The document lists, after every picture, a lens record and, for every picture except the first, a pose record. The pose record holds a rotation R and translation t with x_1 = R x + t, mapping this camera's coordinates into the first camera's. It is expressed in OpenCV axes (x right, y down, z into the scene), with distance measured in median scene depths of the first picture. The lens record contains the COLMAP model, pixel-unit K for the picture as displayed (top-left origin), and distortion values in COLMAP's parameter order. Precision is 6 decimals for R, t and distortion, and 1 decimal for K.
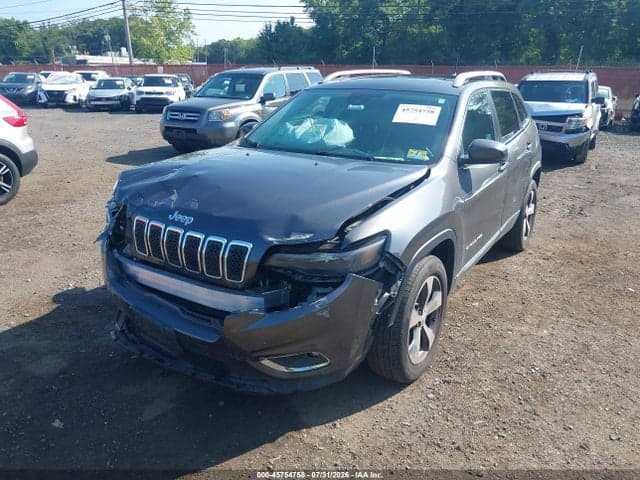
lens RADIAL K [[510.6, 0, 321.7], [0, 510.6, 243.6], [0, 0, 1]] dist [0.004102, 0.000350]
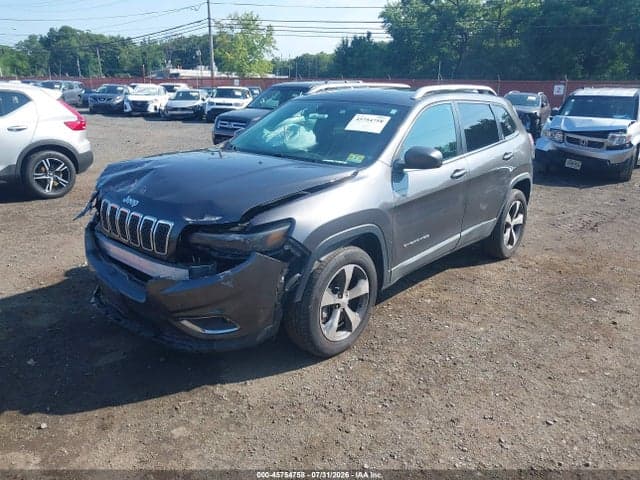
lens RADIAL K [[510.6, 0, 321.6], [0, 510.6, 240.5], [0, 0, 1]] dist [0.004102, 0.000350]
pose [[0.988117, 0.051069, -0.144975, 0.191877], [-0.055347, 0.998138, -0.025632, 0.026722], [0.143396, 0.033351, 0.989103, -0.078390]]
